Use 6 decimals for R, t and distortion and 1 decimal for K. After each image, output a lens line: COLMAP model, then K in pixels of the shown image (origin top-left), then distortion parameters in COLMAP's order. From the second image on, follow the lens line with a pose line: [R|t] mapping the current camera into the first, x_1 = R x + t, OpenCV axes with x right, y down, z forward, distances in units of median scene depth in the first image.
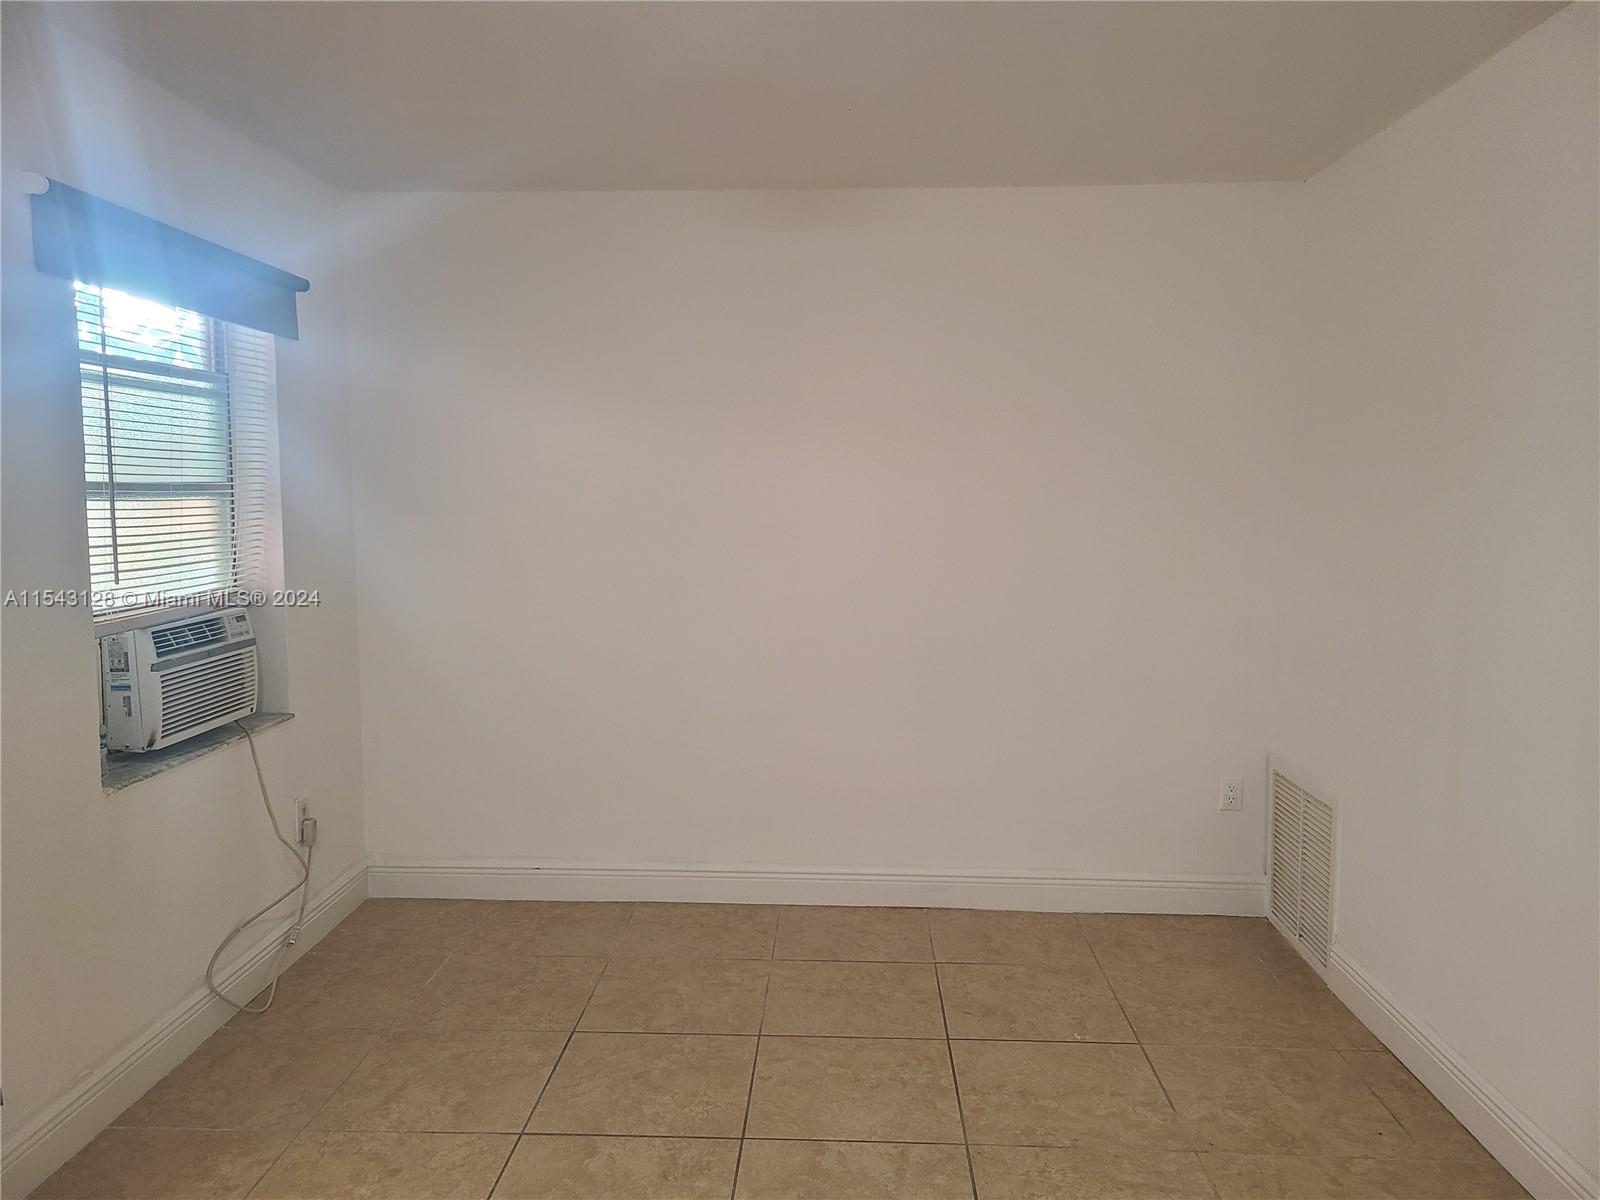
lens RADIAL K [[1188.7, 0, 796.3], [0, 1188.7, 598.5], [0, 0, 1]] dist [0.041776, 0.001244]
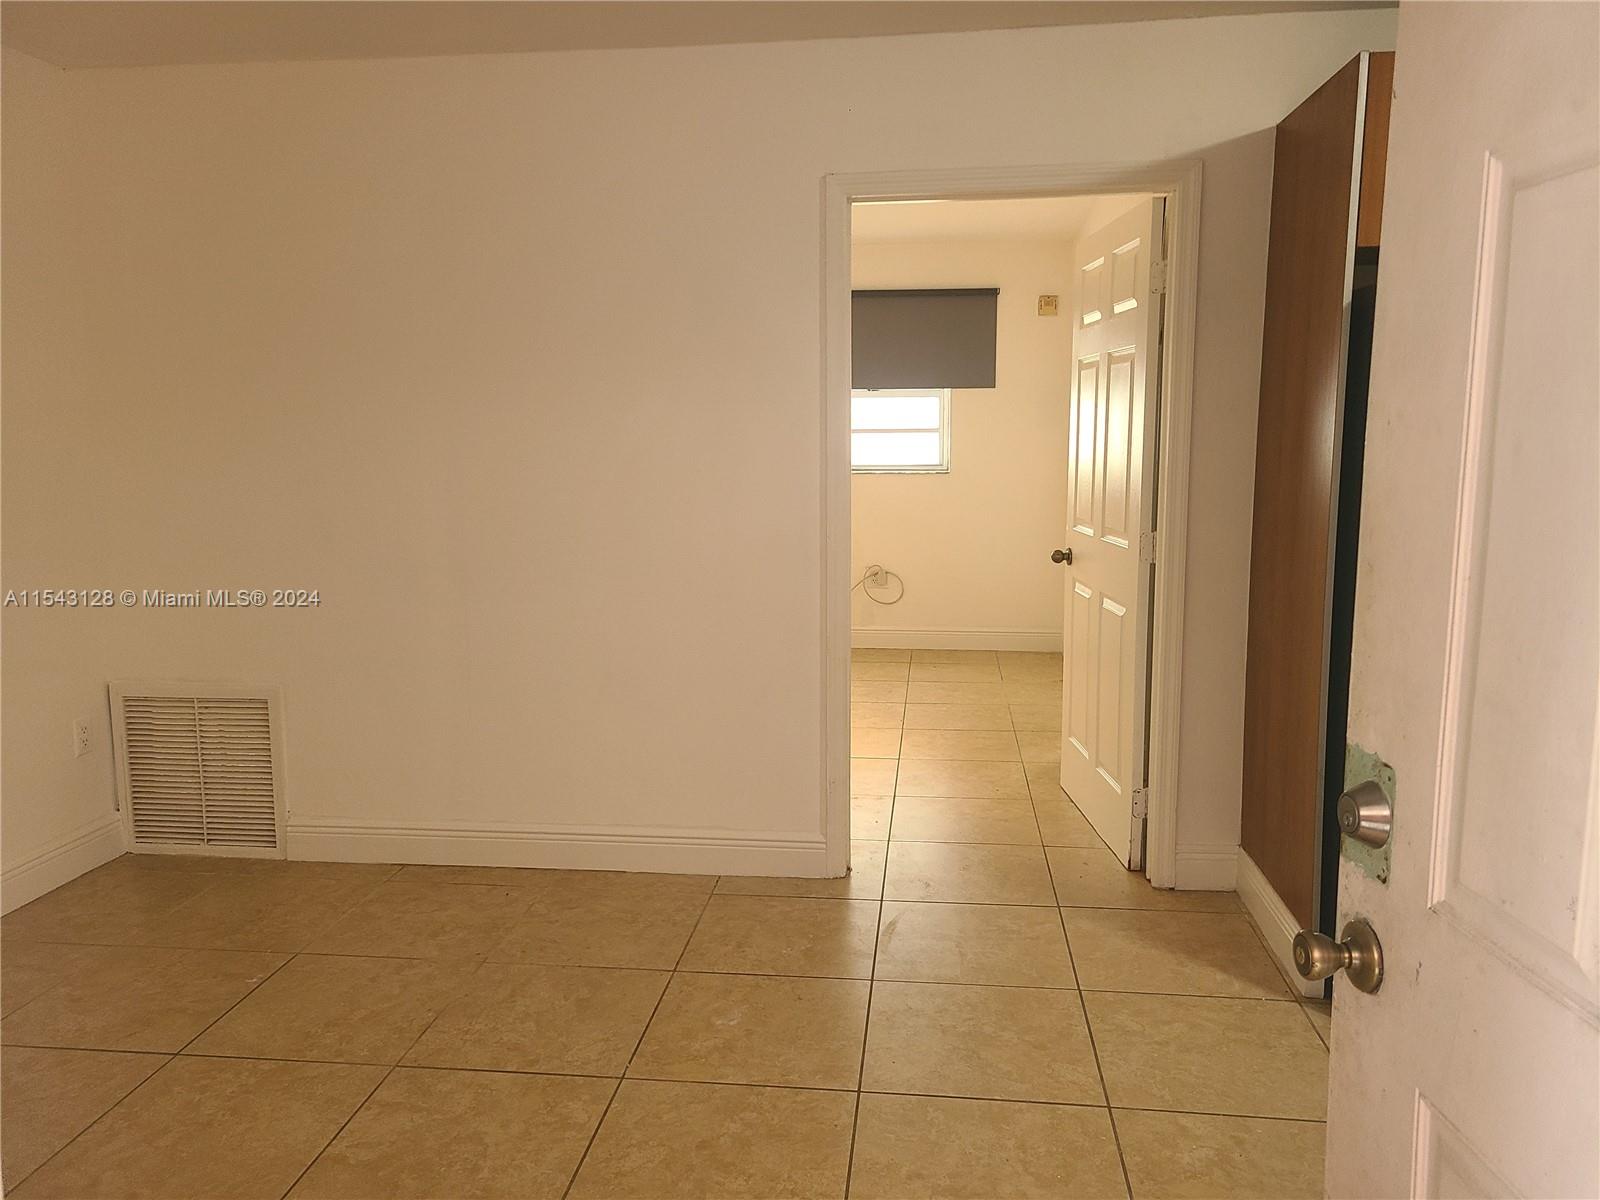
lens RADIAL K [[1188.7, 0, 797.5], [0, 1188.7, 597.1], [0, 0, 1]] dist [0.041776, 0.001244]
pose [[0.077079, -0.142559, 0.986780, -0.595960], [0.098274, 0.985992, 0.134769, -0.013758], [-0.992170, 0.086587, 0.090009, 0.451830]]
